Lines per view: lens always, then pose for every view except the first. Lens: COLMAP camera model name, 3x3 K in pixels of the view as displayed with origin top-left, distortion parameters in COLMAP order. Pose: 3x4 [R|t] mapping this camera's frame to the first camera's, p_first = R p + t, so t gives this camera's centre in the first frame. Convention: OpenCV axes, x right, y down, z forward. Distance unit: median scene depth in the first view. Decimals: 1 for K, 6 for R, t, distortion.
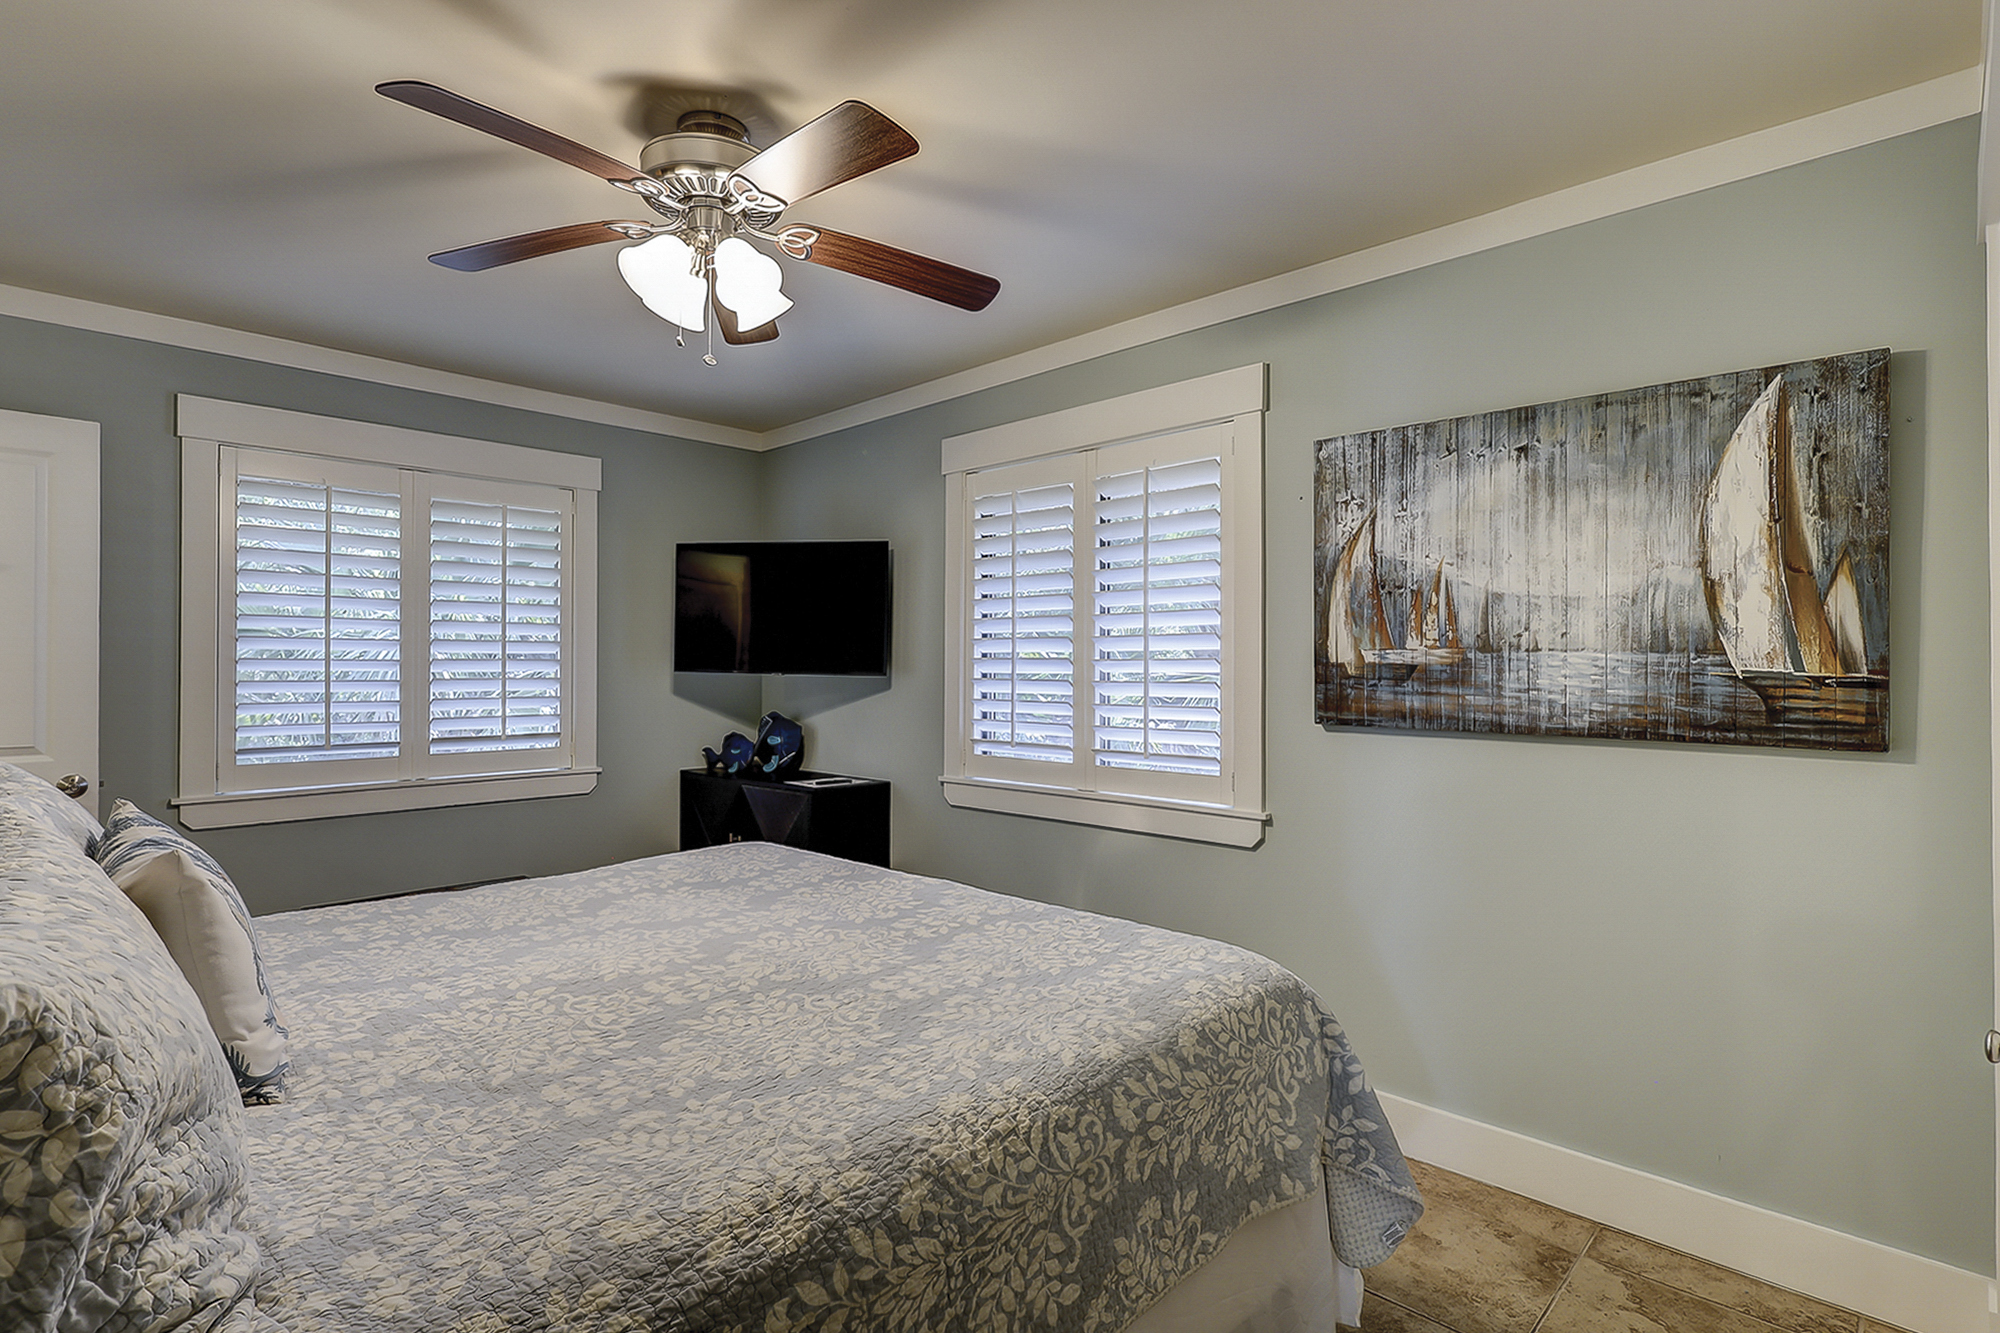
lens RADIAL K [[990.0, 0, 990.7], [0, 990.0, 670.0], [0, 0, 1]] dist [0.001116, 0.000406]
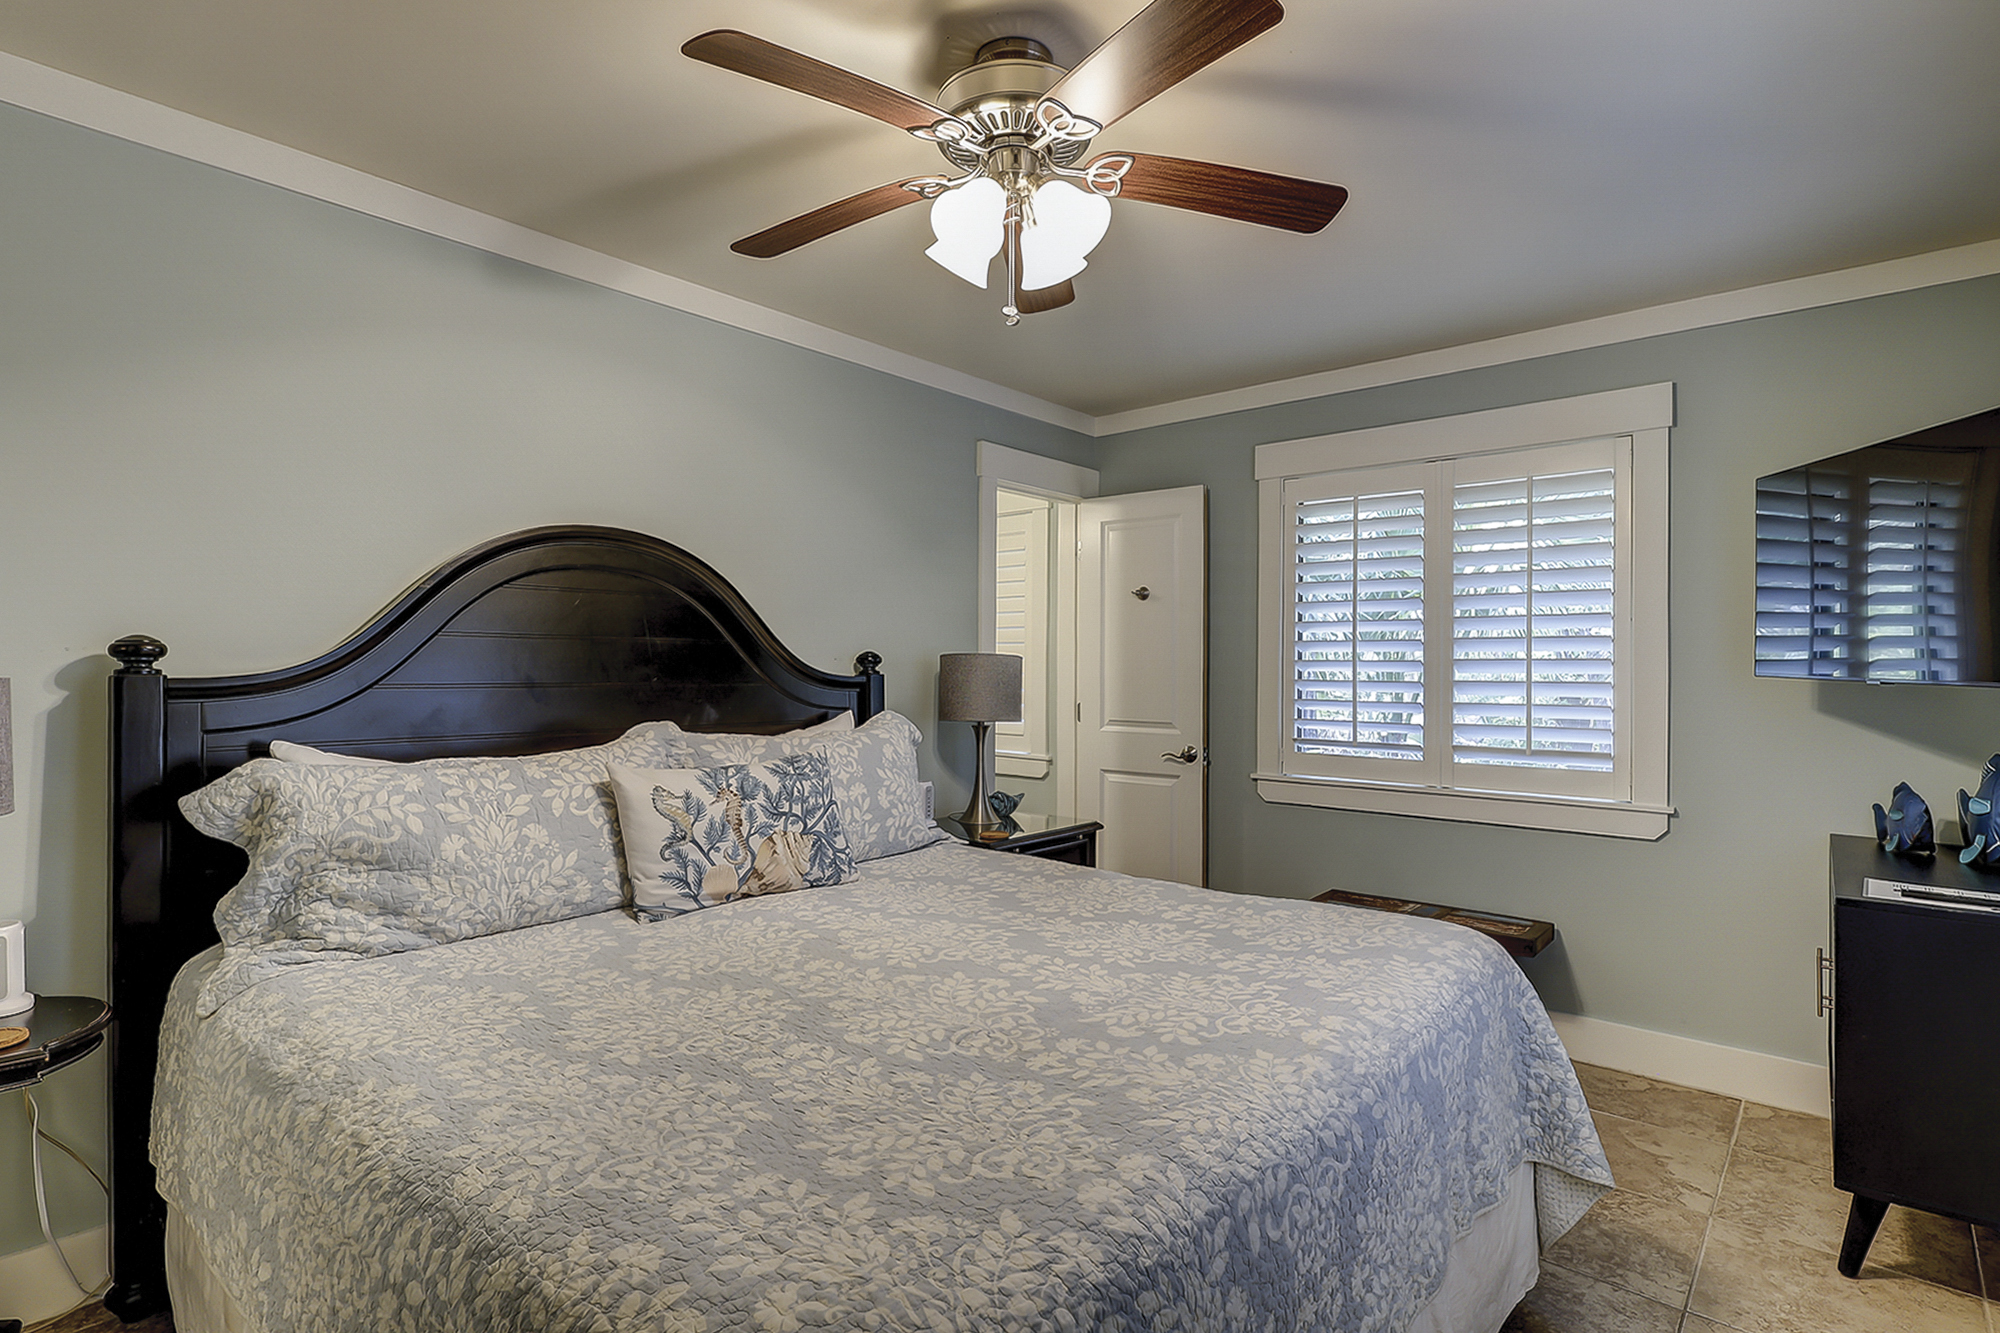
lens RADIAL K [[990.0, 0, 990.7], [0, 990.0, 670.0], [0, 0, 1]] dist [0.001116, 0.000406]
pose [[0.044386, 0.002236, -0.999012, 0.642693], [-0.007571, 0.999970, 0.001901, 0.001095], [0.998986, 0.007479, 0.044402, 1.002204]]
